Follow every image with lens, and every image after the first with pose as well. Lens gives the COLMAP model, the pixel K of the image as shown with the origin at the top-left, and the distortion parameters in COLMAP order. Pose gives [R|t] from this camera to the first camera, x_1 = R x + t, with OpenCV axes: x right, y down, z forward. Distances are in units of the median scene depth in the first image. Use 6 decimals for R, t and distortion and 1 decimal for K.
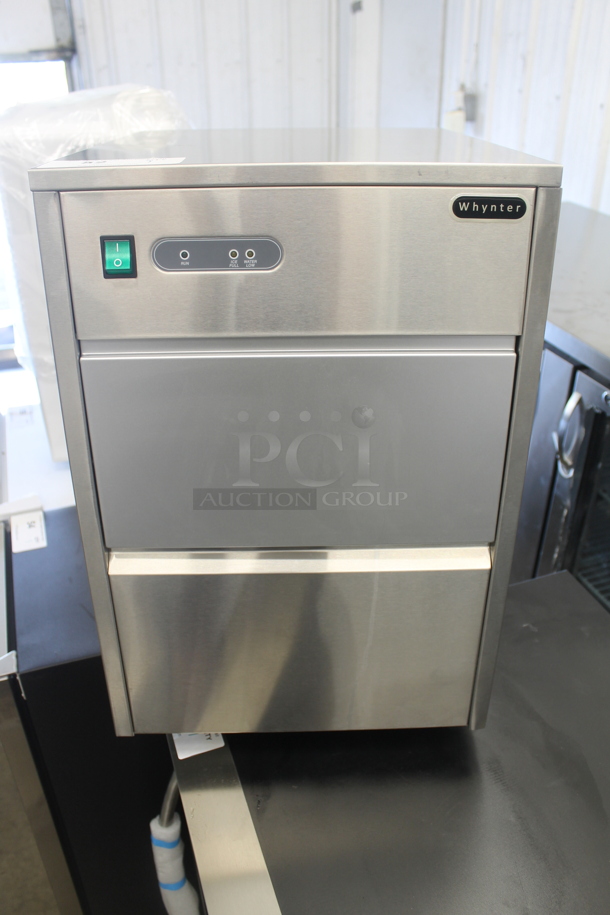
lens RADIAL K [[752.4, 0, 305.0], [0, 752.4, 457.5], [0, 0, 1]] dist [-0.087440, 0.002824]
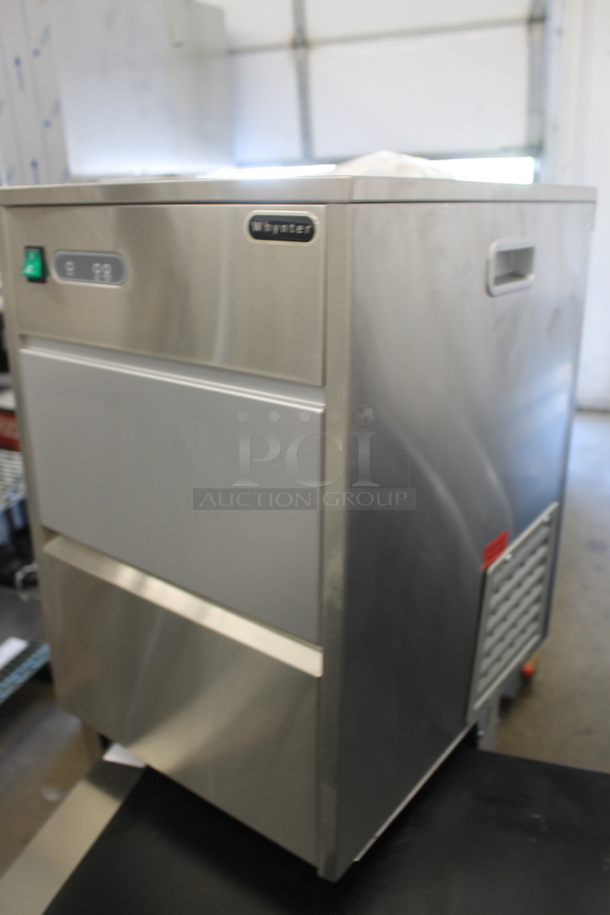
lens RADIAL K [[730.7, 0, 305.0], [0, 730.7, 457.5], [0, 0, 1]] dist [-0.071951, 0.002029]
pose [[0.781990, 0.210704, -0.586597, 0.794493], [-0.277857, 0.960284, -0.025479, -0.068558], [0.557931, 0.182915, 0.809478, 0.378210]]
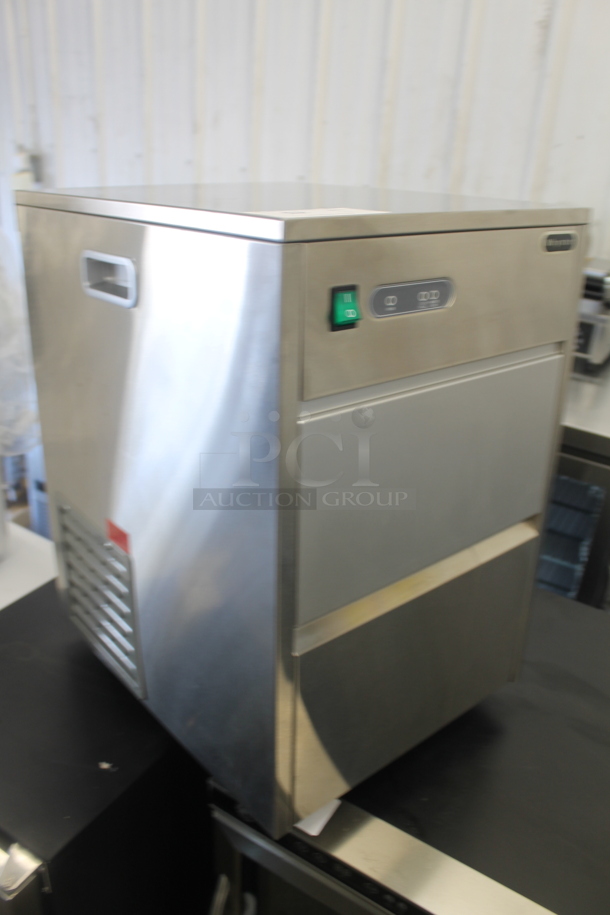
lens RADIAL K [[752.4, 0, 305.0], [0, 752.4, 457.5], [0, 0, 1]] dist [-0.087440, 0.002824]
pose [[0.783980, -0.216020, 0.581989, -0.896459], [0.257016, 0.966327, 0.012458, -0.105345], [-0.565083, 0.139813, 0.813101, 0.257186]]
